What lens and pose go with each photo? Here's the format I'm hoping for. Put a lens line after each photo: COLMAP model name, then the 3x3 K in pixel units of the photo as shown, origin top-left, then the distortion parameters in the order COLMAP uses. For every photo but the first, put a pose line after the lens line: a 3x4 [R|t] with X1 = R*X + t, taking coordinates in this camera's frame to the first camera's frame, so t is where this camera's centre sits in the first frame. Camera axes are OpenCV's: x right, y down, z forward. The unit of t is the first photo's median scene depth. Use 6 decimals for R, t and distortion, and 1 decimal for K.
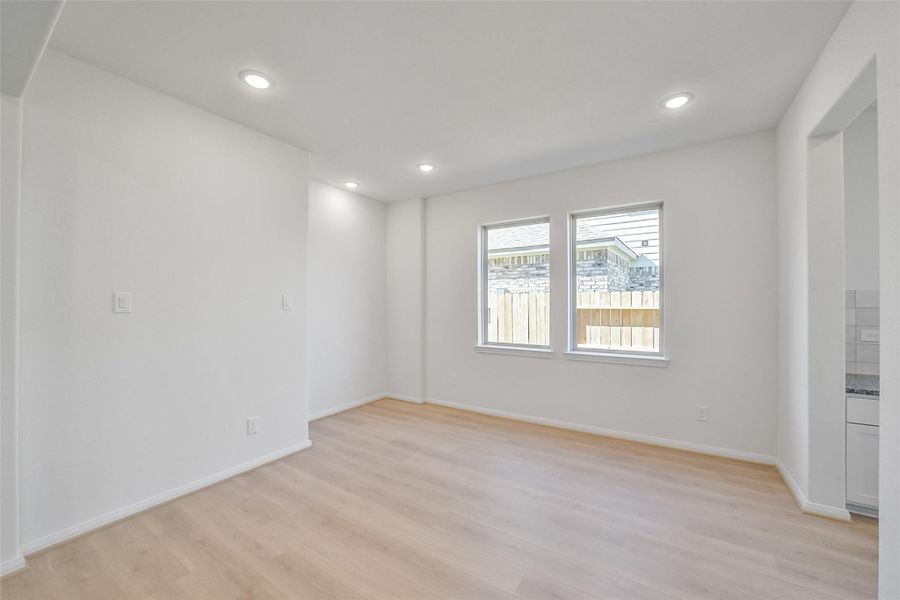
lens RADIAL K [[351.8, 0, 450.0], [0, 351.8, 300.0], [0, 0, 1]] dist [-0.026280, 0.000281]
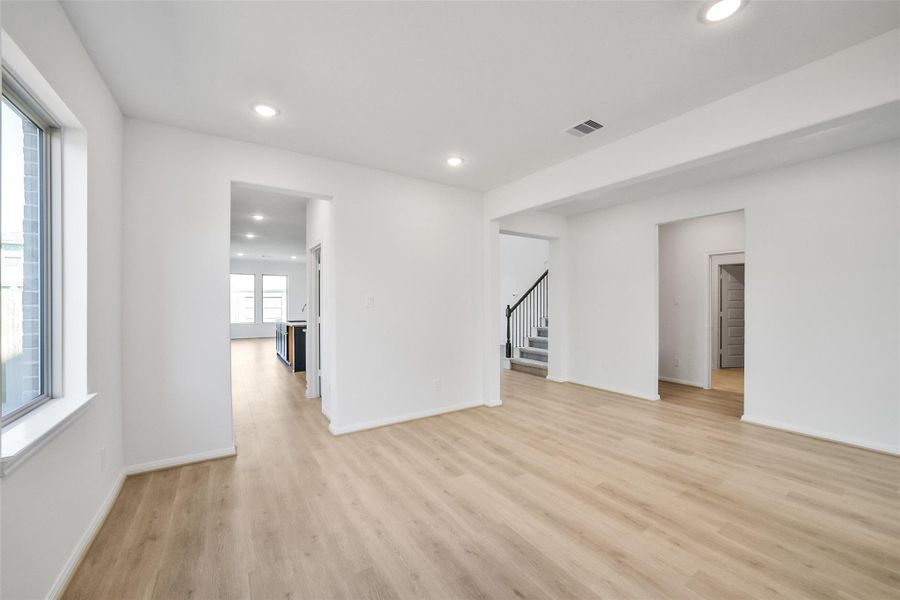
lens RADIAL K [[351.8, 0, 450.0], [0, 351.8, 300.0], [0, 0, 1]] dist [-0.026280, 0.000281]
pose [[-0.916757, 0.001830, 0.399440, -0.297167], [0.001200, 0.999998, -0.001827, 0.002634], [-0.399442, -0.001196, -0.916757, 1.848554]]
